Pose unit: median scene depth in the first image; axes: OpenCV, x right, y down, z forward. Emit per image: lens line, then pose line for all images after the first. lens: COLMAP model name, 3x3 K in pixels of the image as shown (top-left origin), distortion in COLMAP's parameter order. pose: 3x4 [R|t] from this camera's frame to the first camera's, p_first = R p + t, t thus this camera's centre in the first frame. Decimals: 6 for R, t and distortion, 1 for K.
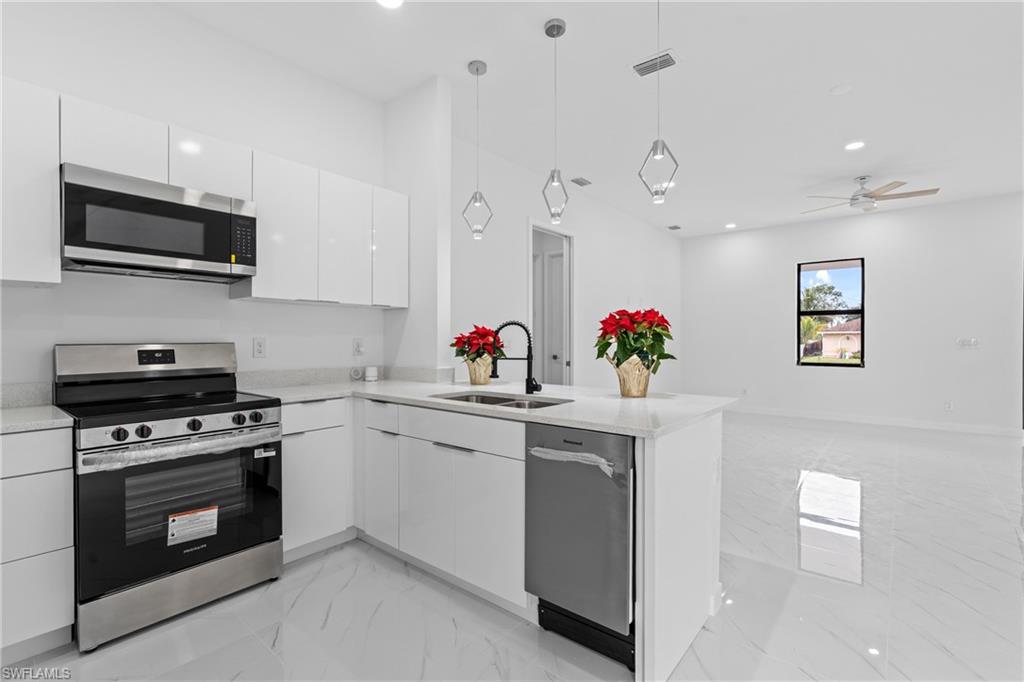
lens RADIAL K [[468.9, 0, 513.6], [0, 468.9, 341.4], [0, 0, 1]] dist [-0.002649, -0.000054]
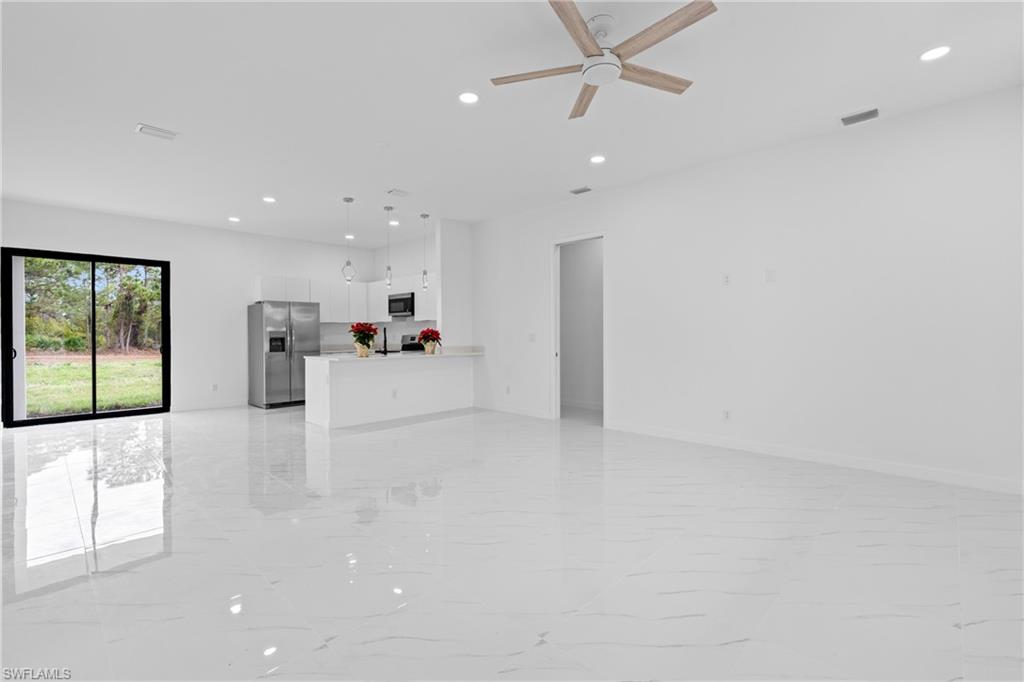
lens RADIAL K [[459.5, 0, 511.5], [0, 459.5, 333.8], [0, 0, 1]] dist [-0.002509, -0.000198]
pose [[-0.076465, 0.001536, -0.997071, 2.604441], [-0.000714, 0.999998, 0.001596, -0.012089], [0.997072, 0.000833, -0.076464, 1.943415]]
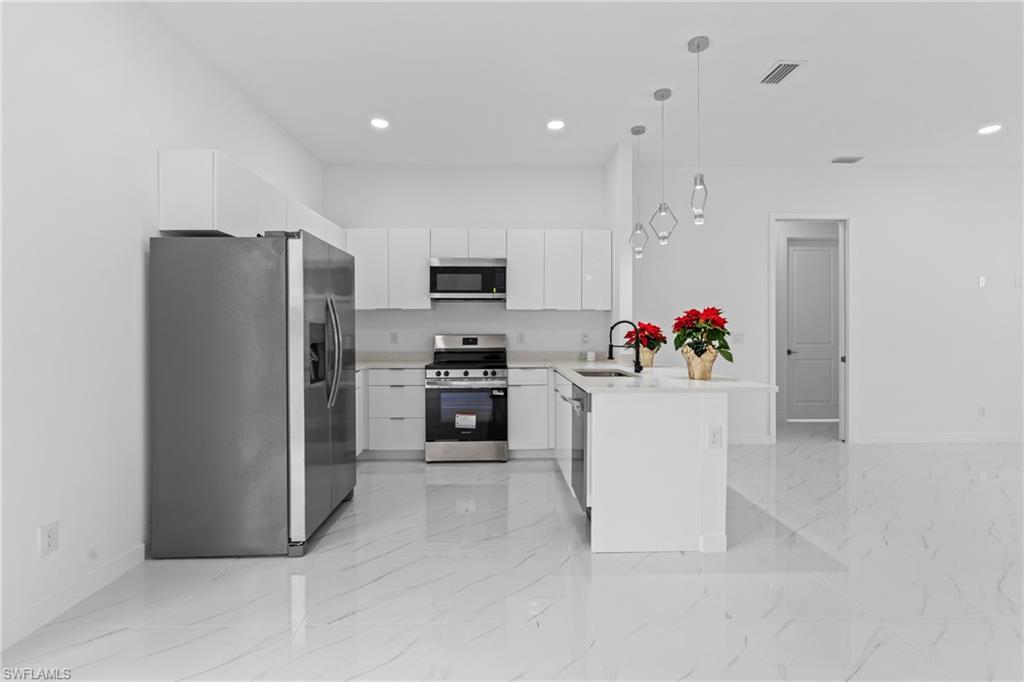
lens RADIAL K [[459.5, 0, 511.5], [0, 459.5, 333.8], [0, 0, 1]] dist [-0.002509, -0.000198]
pose [[0.655575, 0.003165, -0.755123, 0.823628], [-0.003711, 0.999993, 0.000970, -0.002025], [0.755121, 0.002166, 0.655582, -0.163248]]
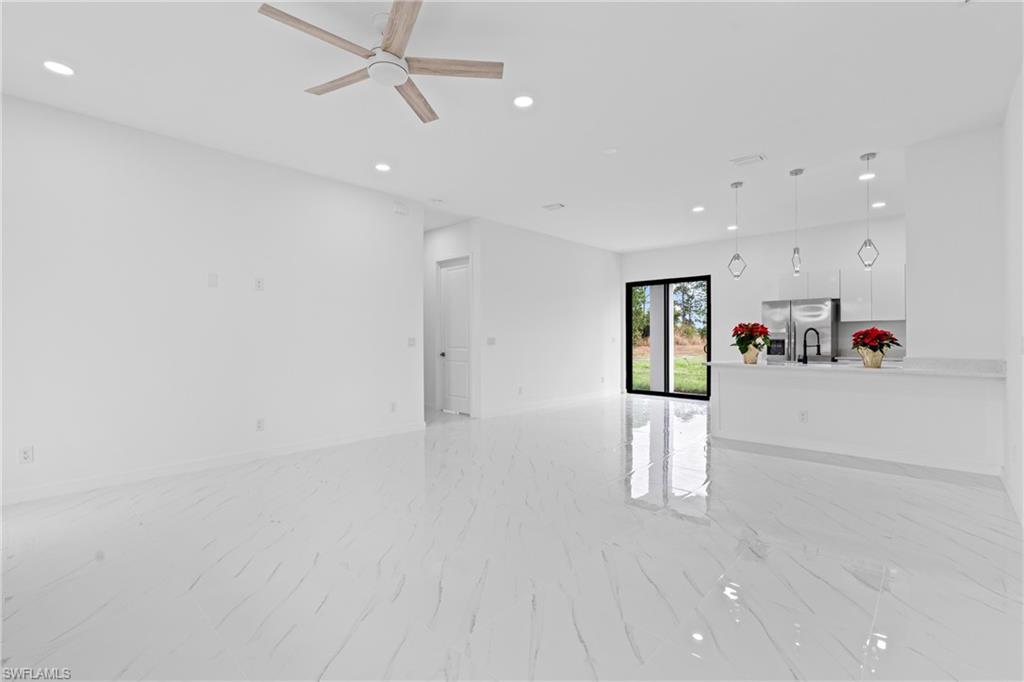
lens RADIAL K [[459.5, 0, 511.5], [0, 459.5, 333.8], [0, 0, 1]] dist [-0.002509, -0.000198]
pose [[-0.998446, 0.003772, 0.055601, 1.202263], [0.003698, 0.999992, -0.001427, -0.019295], [-0.055606, -0.001219, -0.998452, 3.092458]]
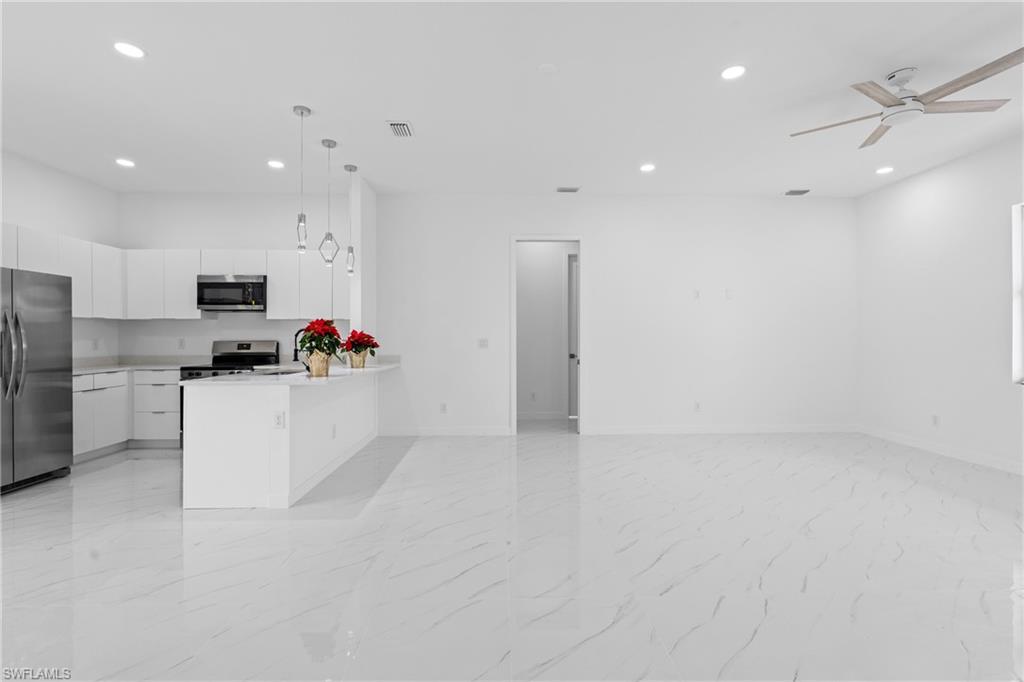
lens RADIAL K [[464.3, 0, 513.5], [0, 464.3, 335.2], [0, 0, 1]] dist [-0.002057, 0.000417]
pose [[0.661608, -0.006294, -0.749824, 1.785355], [-0.002186, 0.999944, -0.010323, -0.003157], [0.749847, 0.008469, 0.661557, 0.455541]]
